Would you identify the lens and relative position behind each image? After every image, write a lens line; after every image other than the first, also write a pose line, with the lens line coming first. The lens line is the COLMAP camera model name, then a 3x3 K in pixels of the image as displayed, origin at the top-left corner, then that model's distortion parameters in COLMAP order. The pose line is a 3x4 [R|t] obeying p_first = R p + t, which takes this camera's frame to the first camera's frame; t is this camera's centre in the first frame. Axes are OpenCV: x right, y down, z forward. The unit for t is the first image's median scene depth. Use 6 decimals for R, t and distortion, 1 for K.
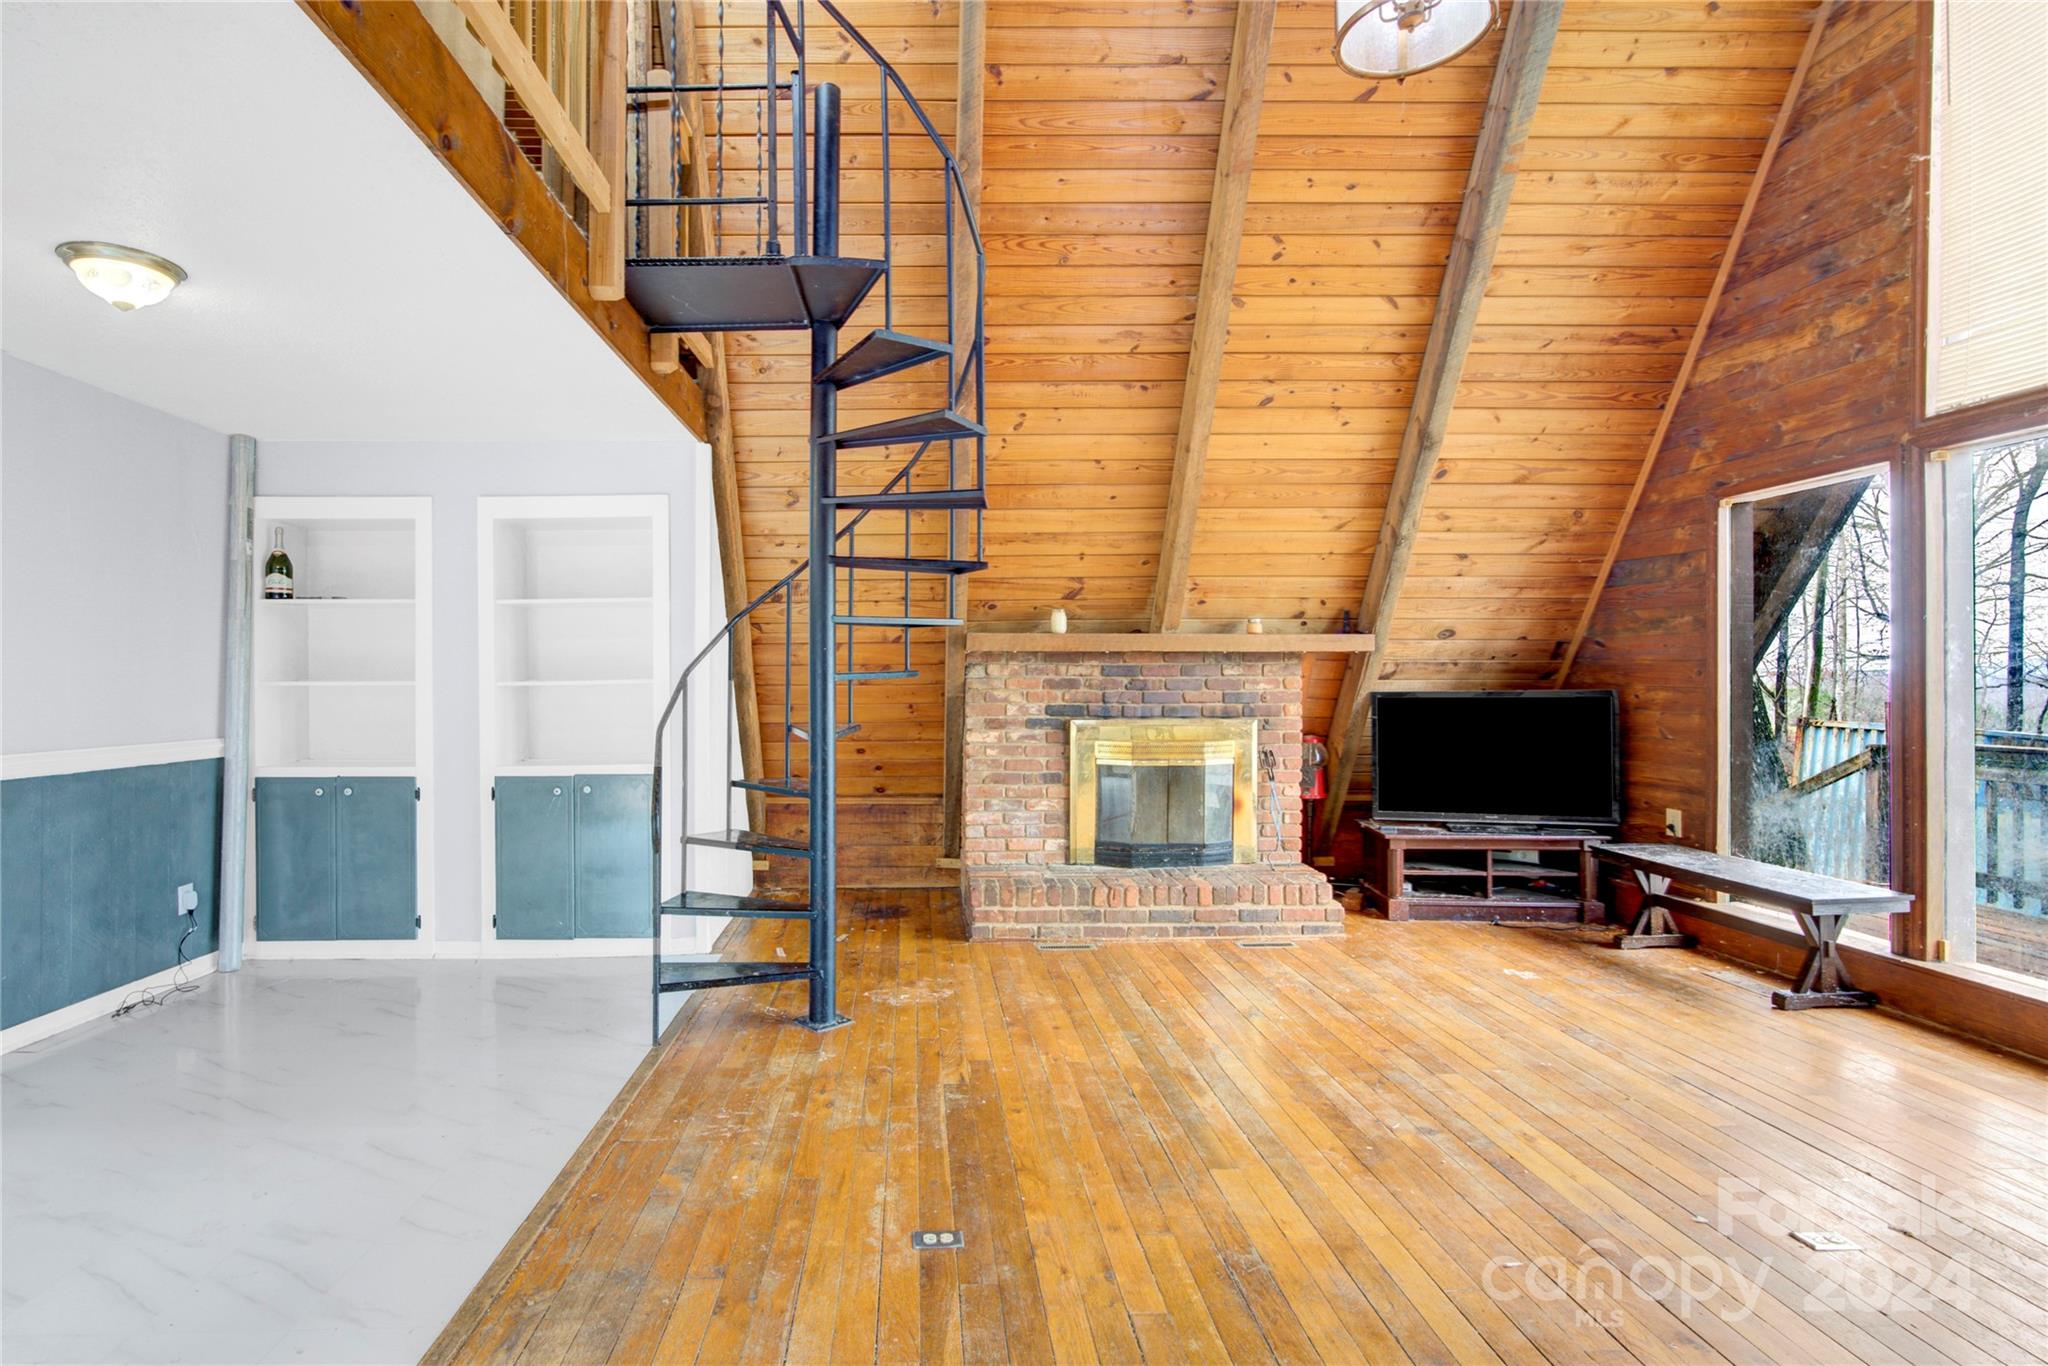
lens RADIAL K [[1063.3, 0, 944.8], [0, 1063.3, 668.3], [0, 0, 1]] dist [-0.000664, 0.000893]
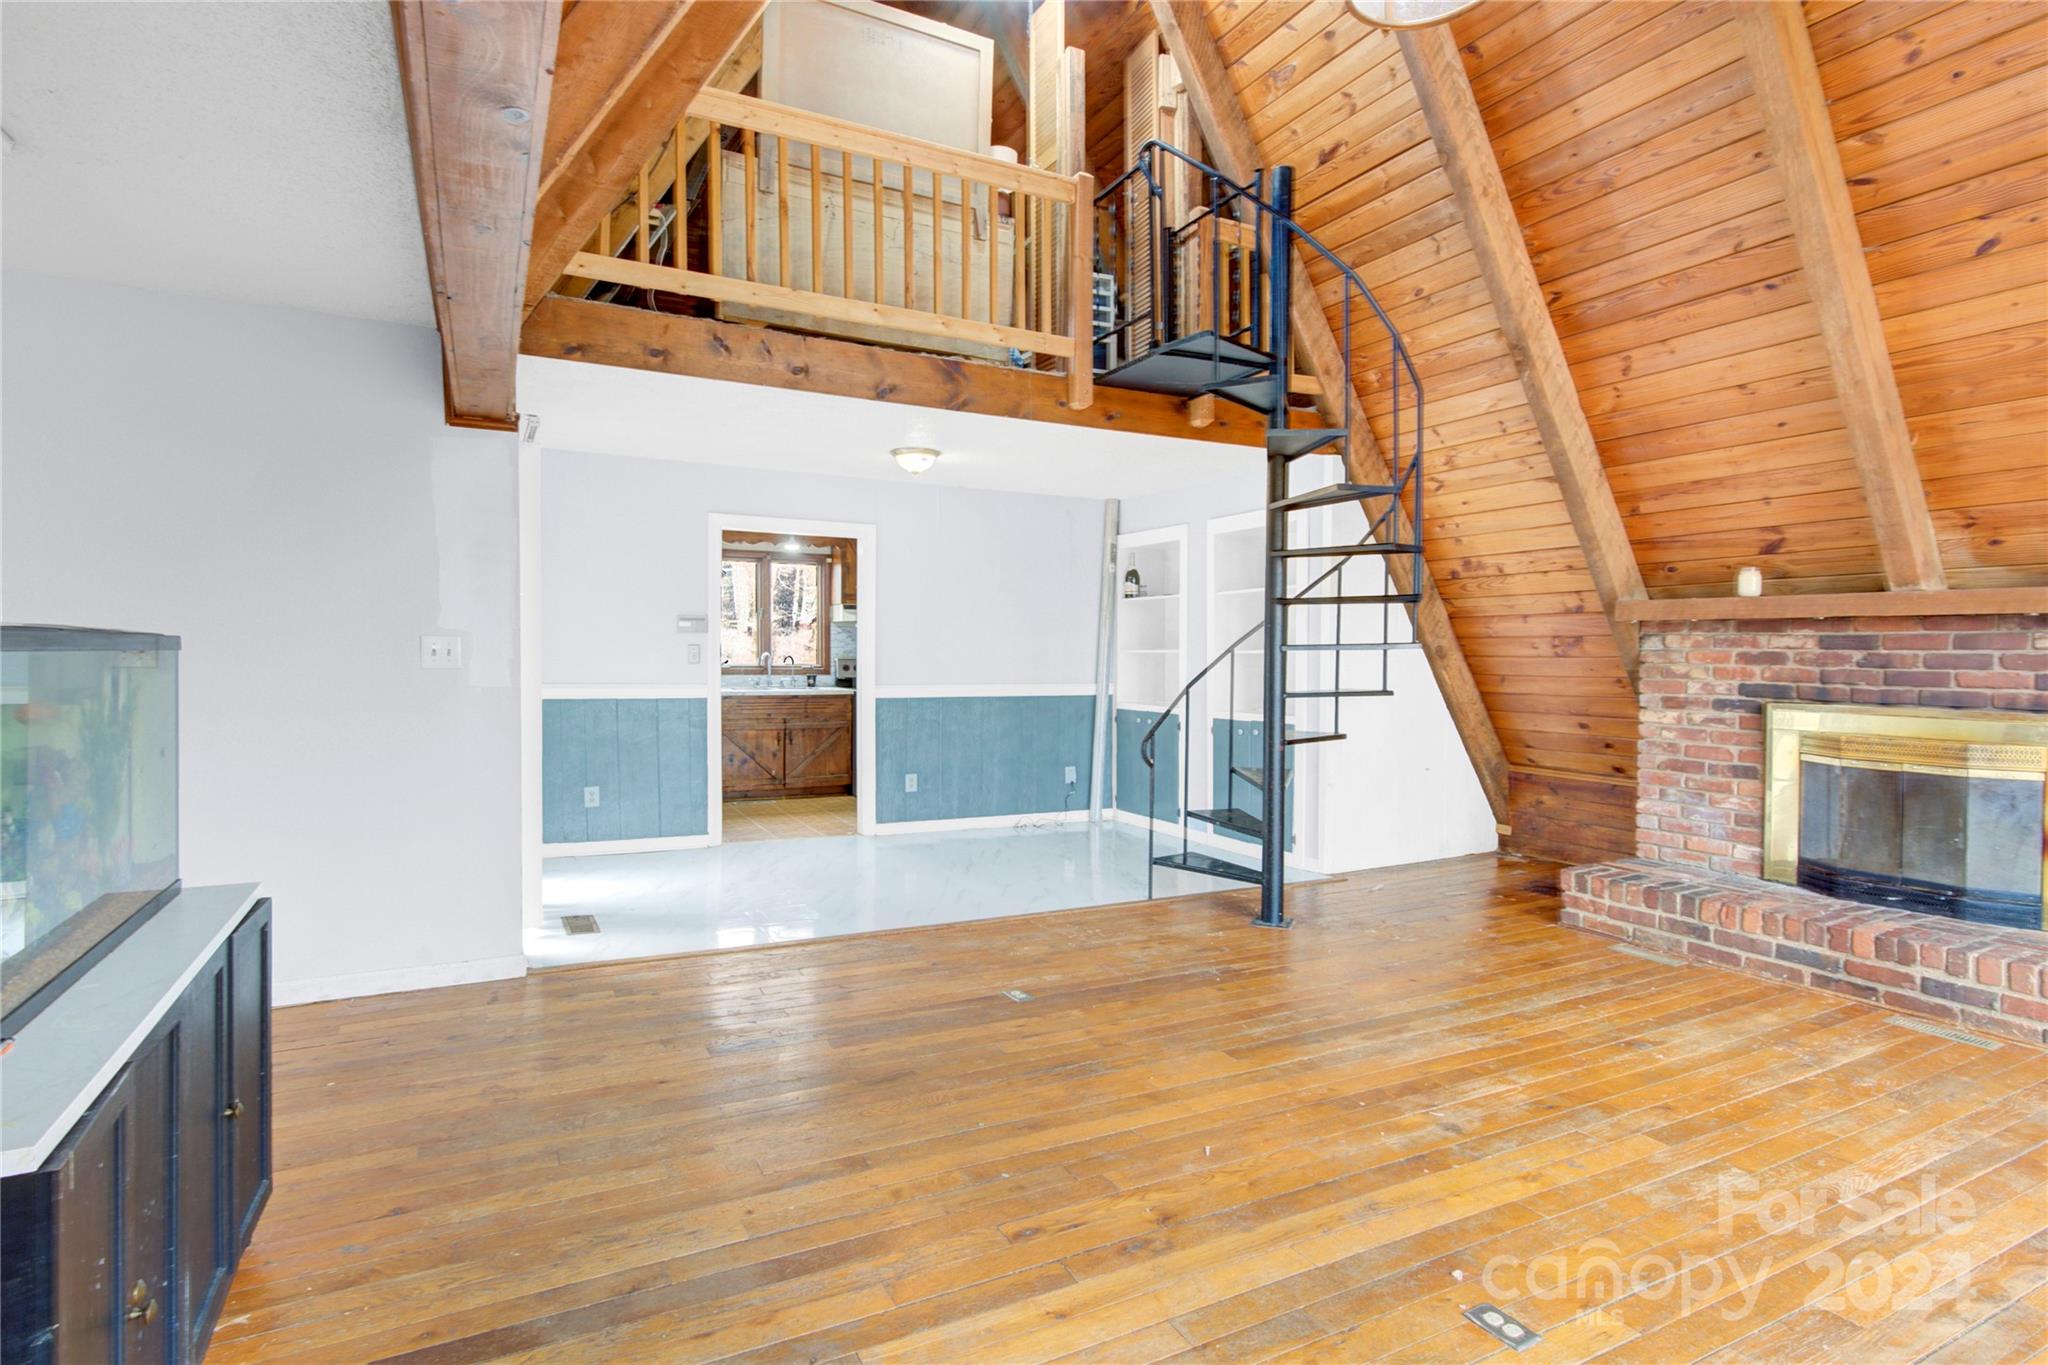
lens RADIAL K [[1009.8, 0, 951.9], [0, 1009.8, 653.6], [0, 0, 1]] dist [0.000878, 0.000278]
pose [[0.412738, 0.008513, -0.910810, 0.622203], [0.005799, 0.999912, 0.011973, -0.001911], [0.910831, -0.010223, 0.412652, 0.126749]]
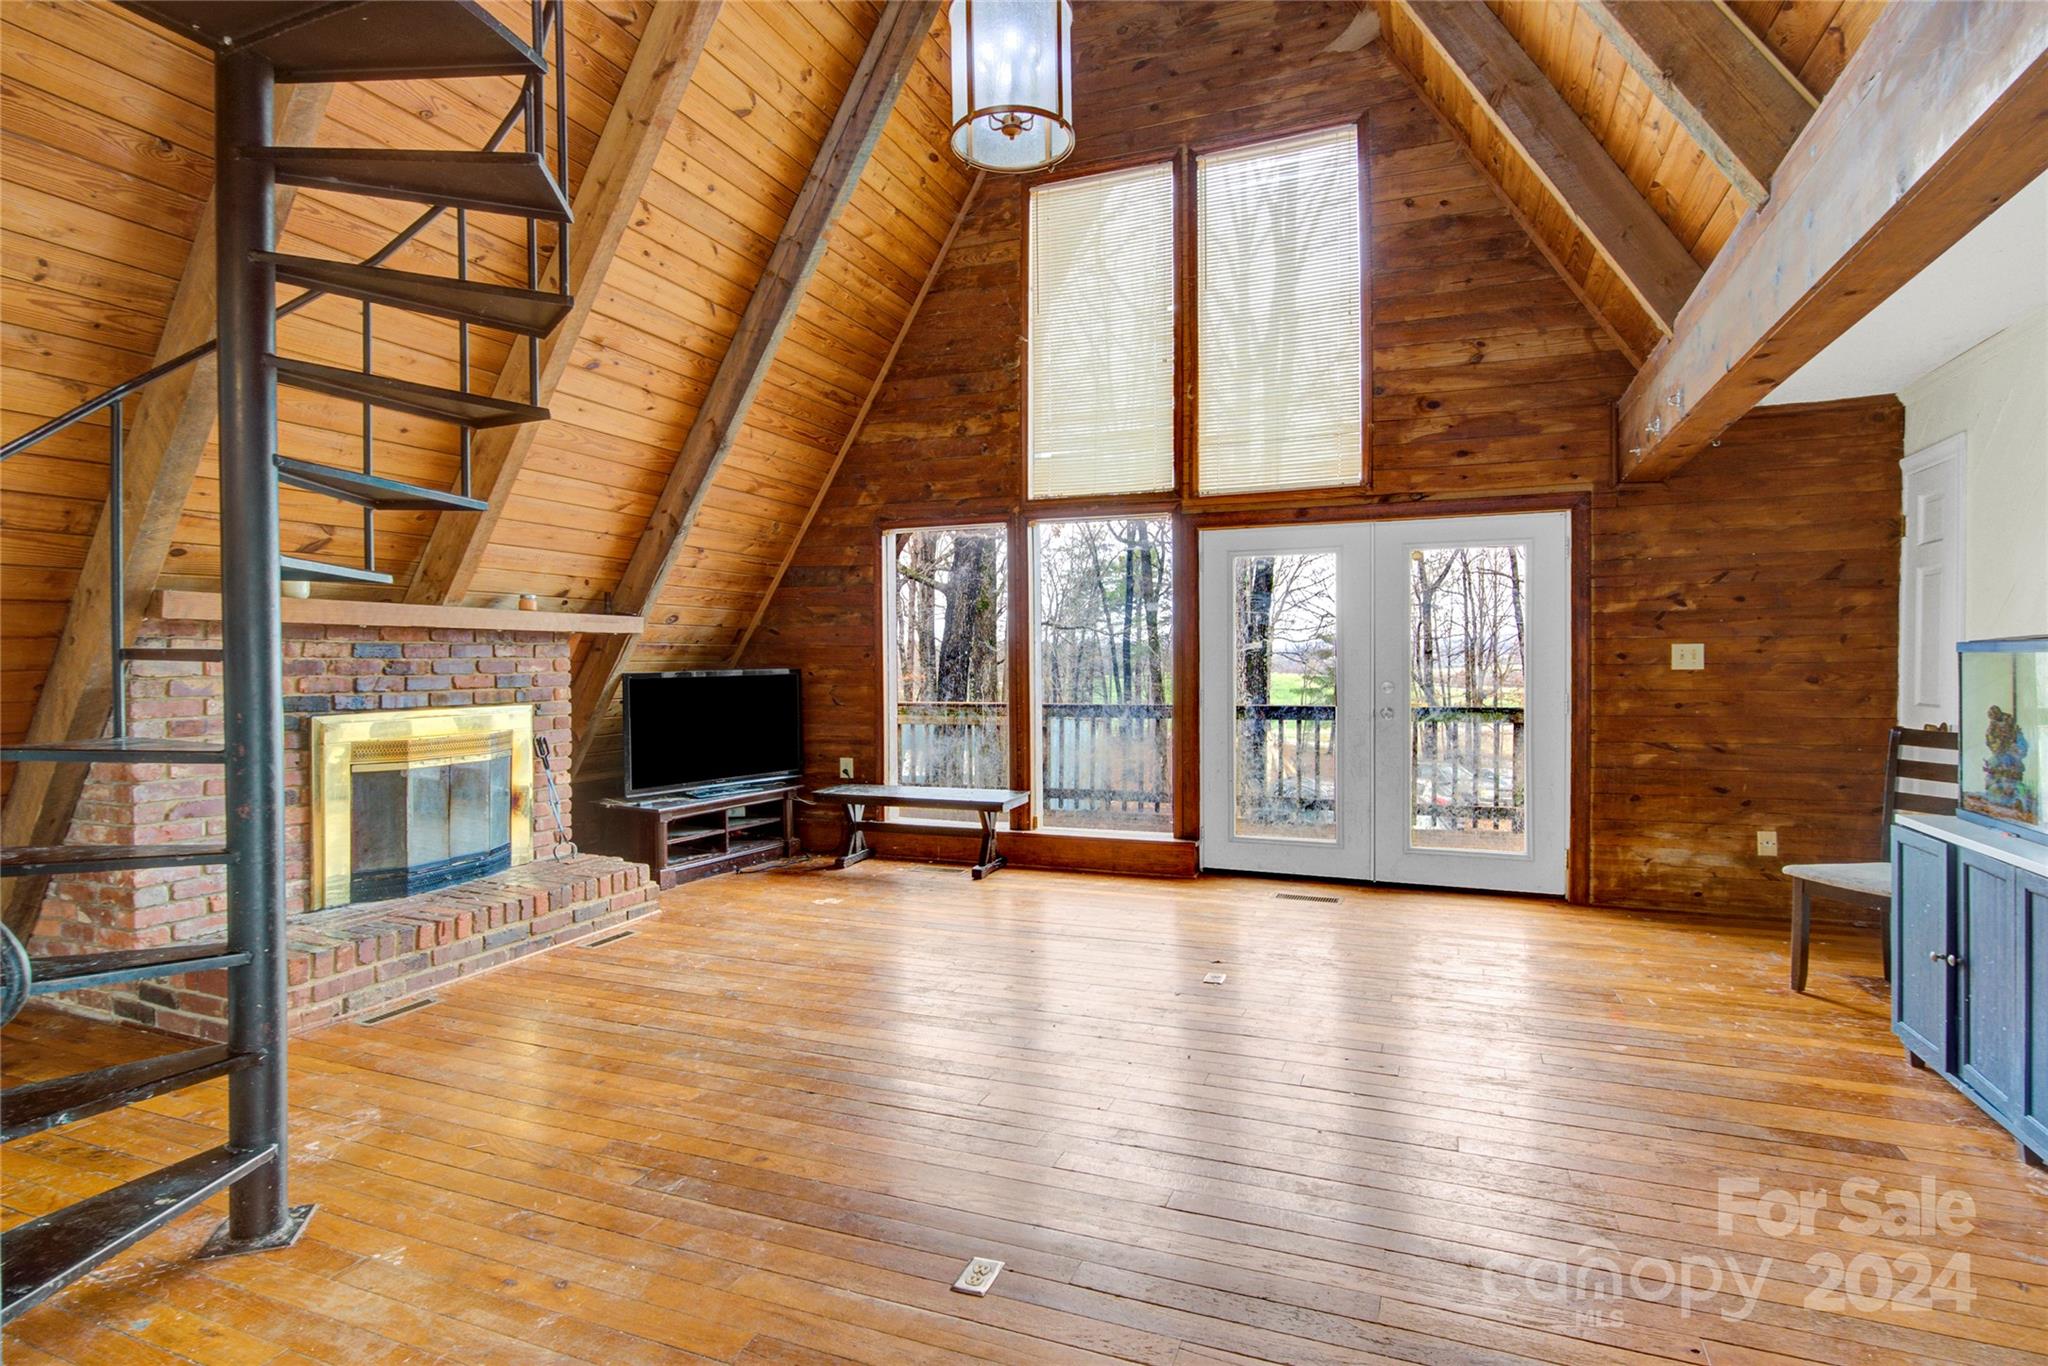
lens RADIAL K [[982.6, 0, 1050.7], [0, 982.6, 664.0], [0, 0, 1]] dist [-0.000838, 0.000663]
pose [[0.379424, -0.004775, 0.925211, -0.351523], [-0.005499, 0.999957, 0.007415, 0.004532], [-0.925207, -0.007901, 0.379381, 0.293959]]
